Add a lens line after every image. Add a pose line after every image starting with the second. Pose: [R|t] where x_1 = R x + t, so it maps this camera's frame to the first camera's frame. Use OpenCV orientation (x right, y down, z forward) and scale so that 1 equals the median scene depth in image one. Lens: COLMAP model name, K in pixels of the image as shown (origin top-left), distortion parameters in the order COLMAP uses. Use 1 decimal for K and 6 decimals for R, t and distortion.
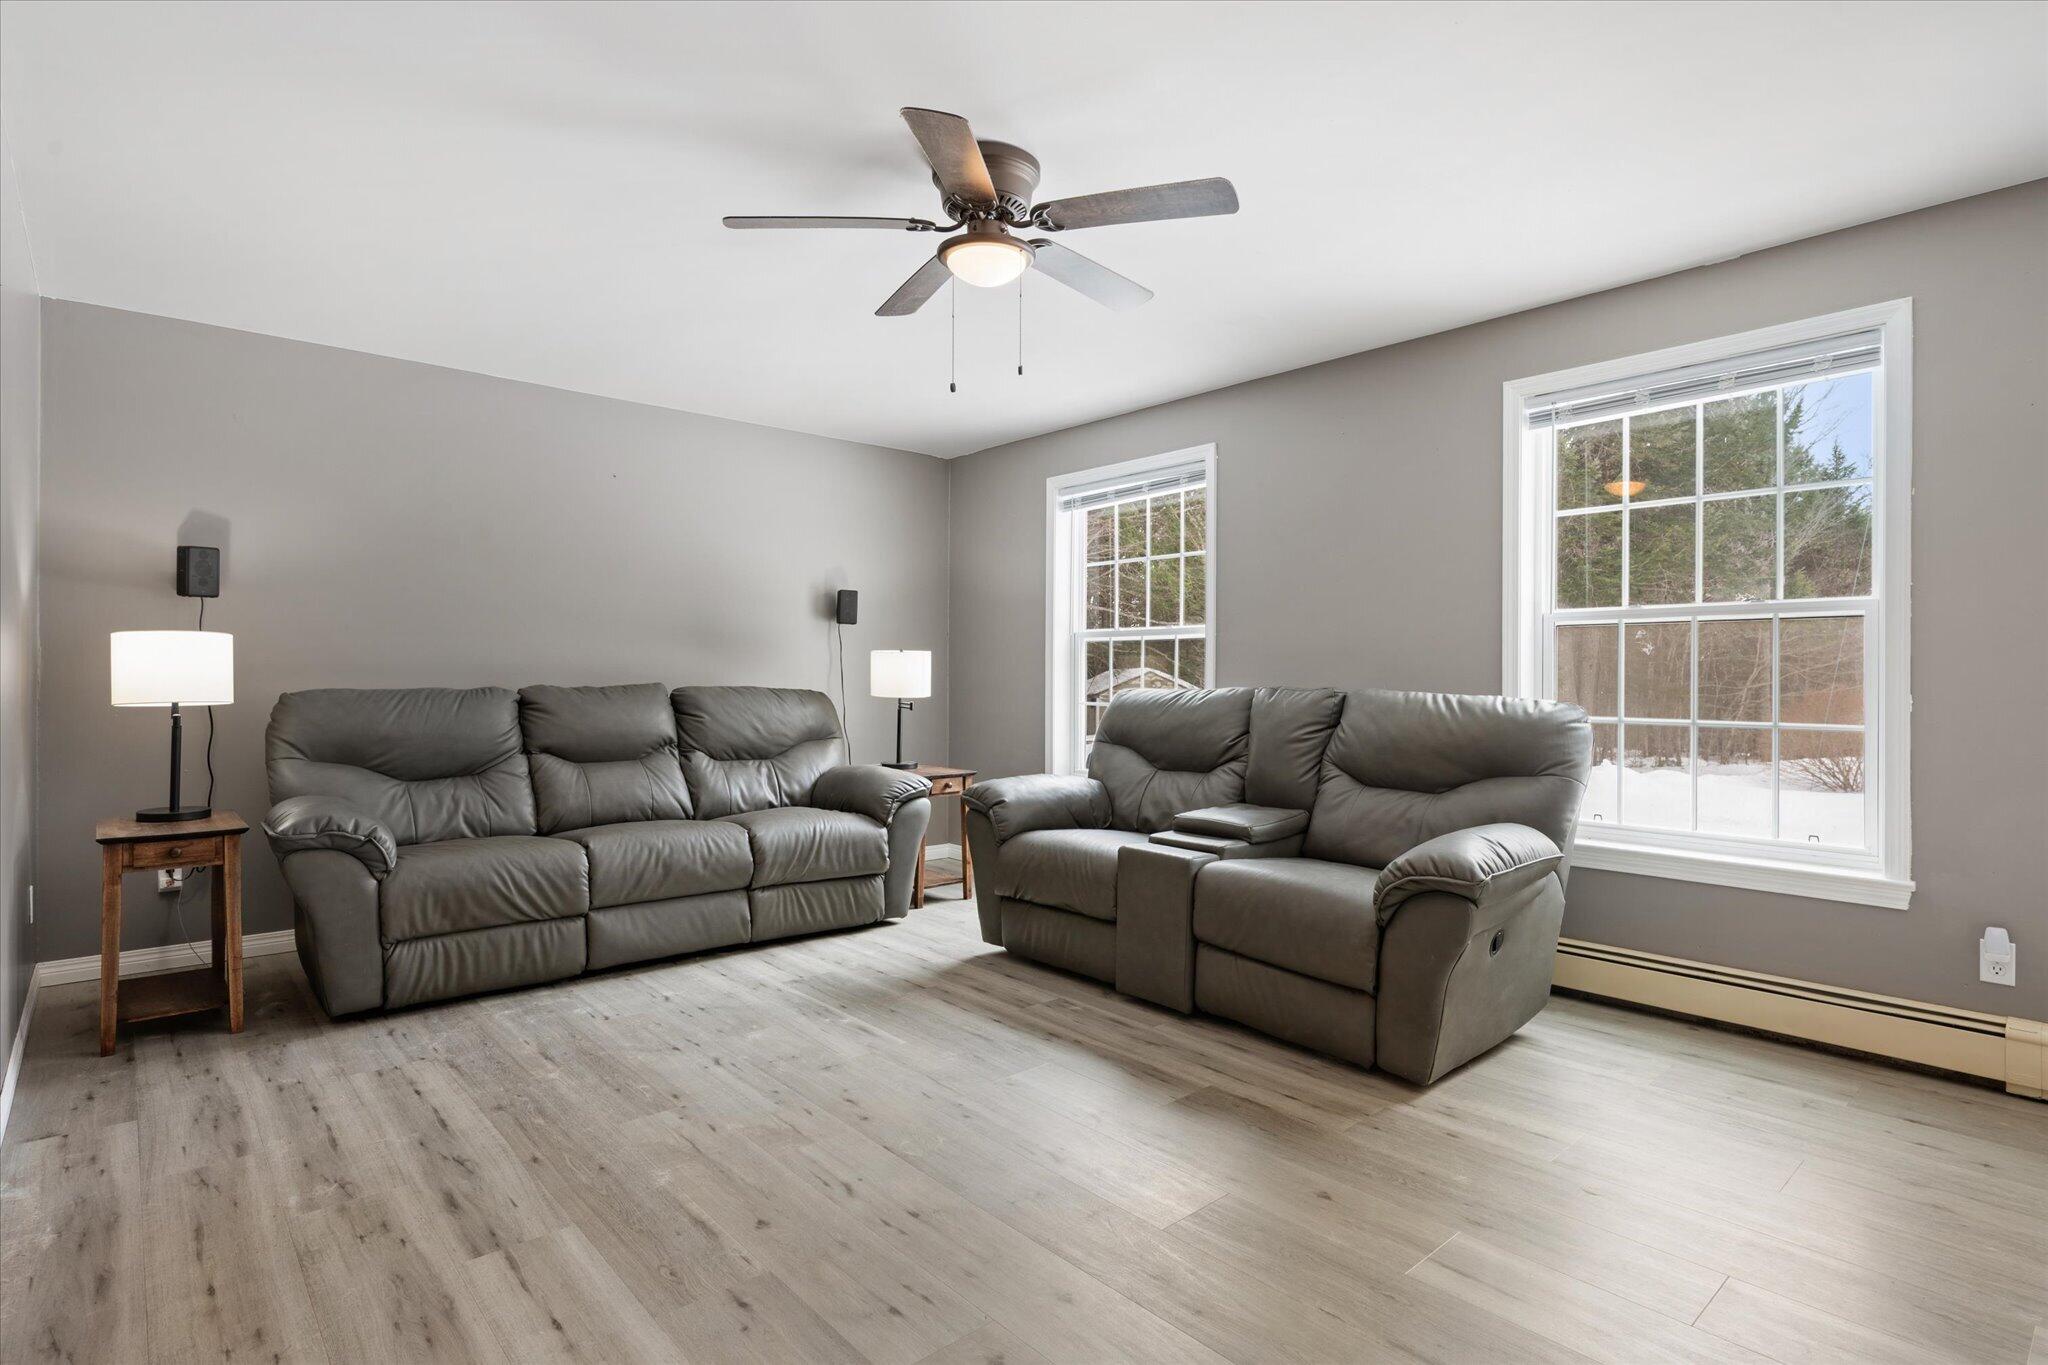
lens RADIAL K [[1039.8, 0, 1027.9], [0, 1039.8, 687.7], [0, 0, 1]] dist [-0.000990, -0.001809]
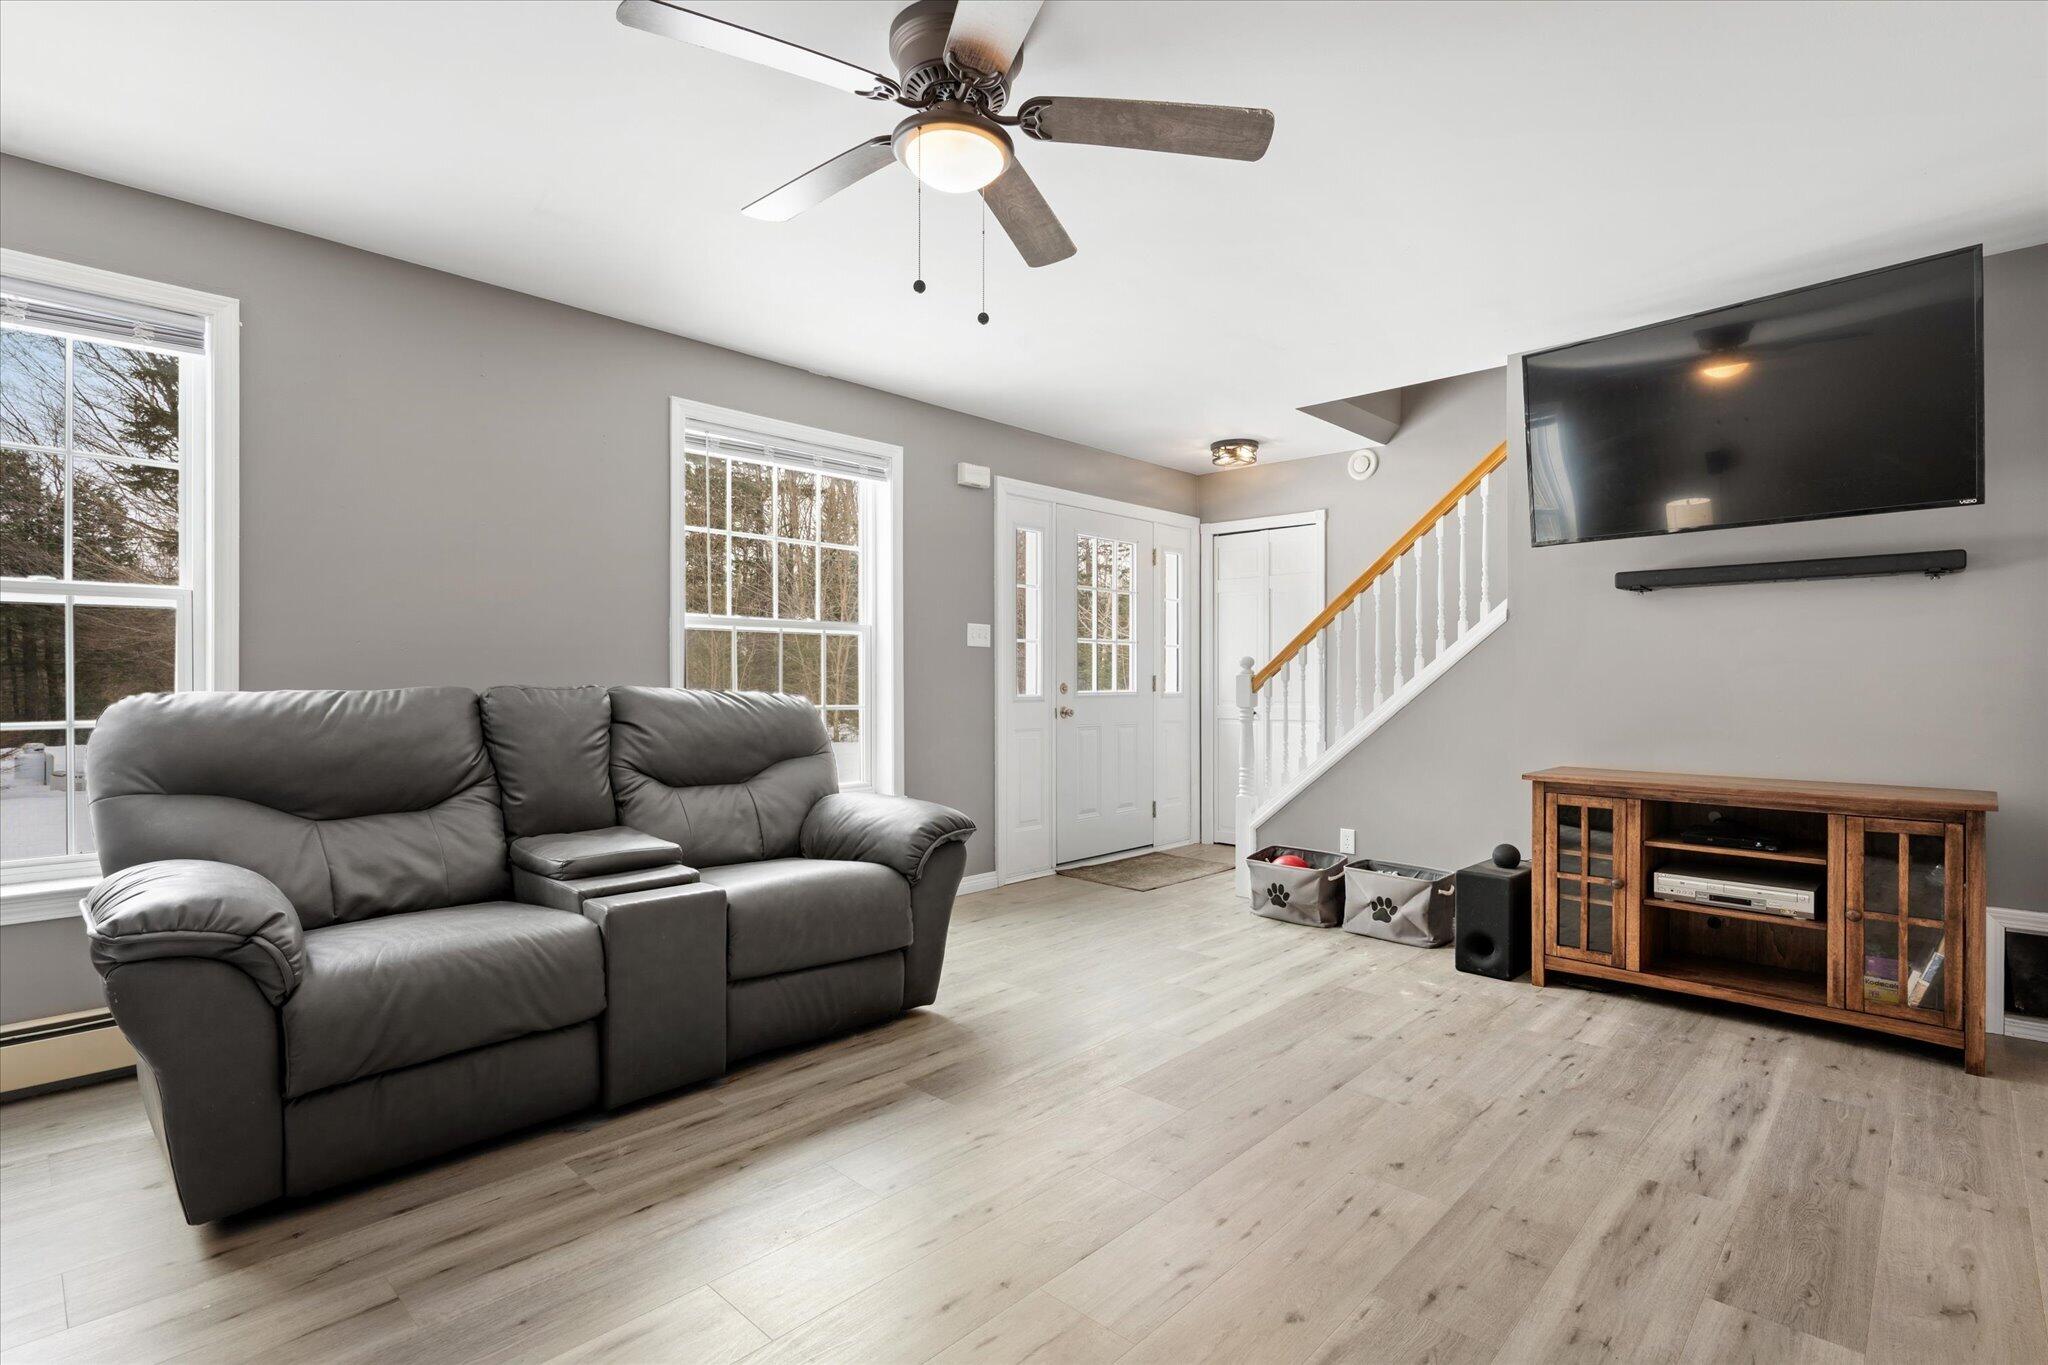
lens RADIAL K [[987.3, 0, 1034.0], [0, 987.3, 685.3], [0, 0, 1]] dist [0.014522, -0.000513]
pose [[-0.095265, -0.013928, 0.995355, -0.622923], [0.004252, 0.999887, 0.014398, -0.012013], [-0.995443, 0.005604, -0.095195, 0.766285]]
